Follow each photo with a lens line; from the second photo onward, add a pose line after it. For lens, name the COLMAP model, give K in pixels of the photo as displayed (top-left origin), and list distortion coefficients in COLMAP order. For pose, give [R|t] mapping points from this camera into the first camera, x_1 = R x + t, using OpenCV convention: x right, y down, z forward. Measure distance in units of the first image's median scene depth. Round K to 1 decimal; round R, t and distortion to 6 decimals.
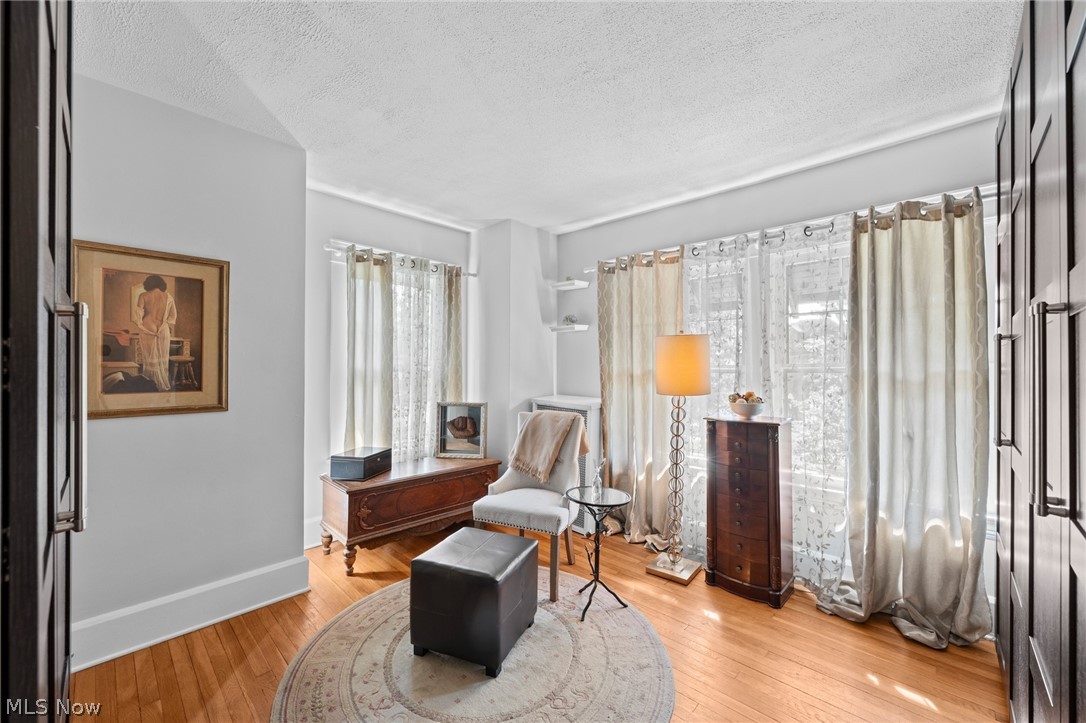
lens RADIAL K [[420.3, 0, 542.0], [0, 420.3, 363.7], [0, 0, 1]] dist [-0.000109, 0.000028]
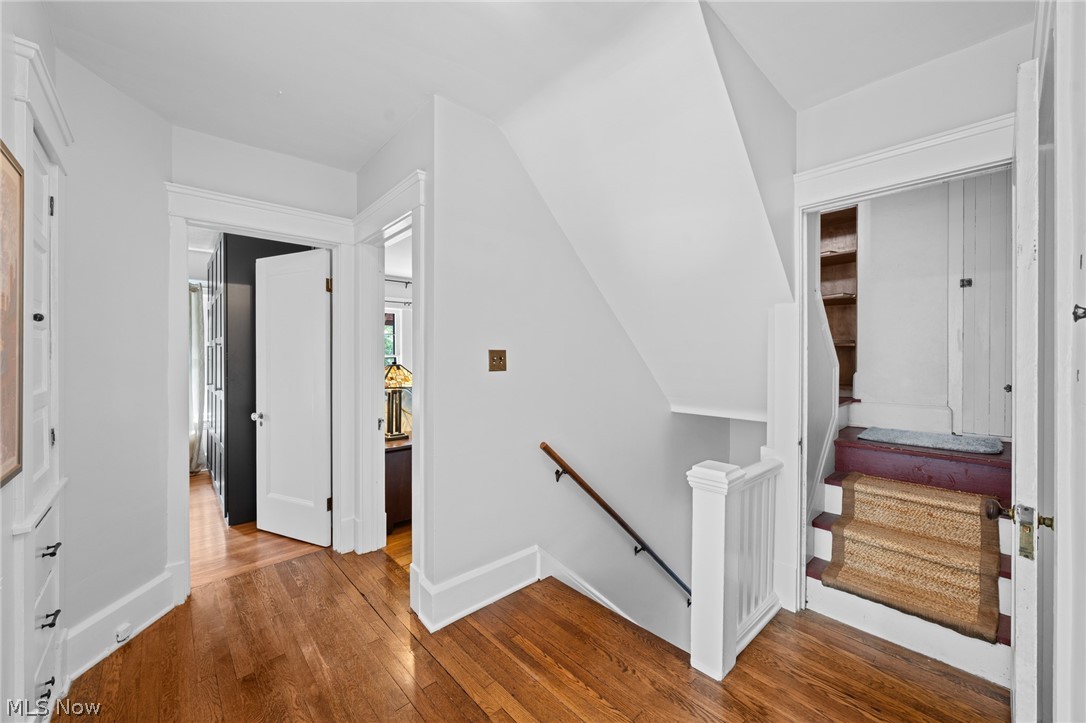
lens RADIAL K [[420.3, 0, 542.0], [0, 420.3, 356.8], [0, 0, 1]] dist [-0.000109, 0.000028]
pose [[0.078047, -0.005076, 0.996937, -1.209801], [-0.006694, 0.999962, 0.005616, -0.022263], [-0.996927, -0.007111, 0.078010, -1.137078]]
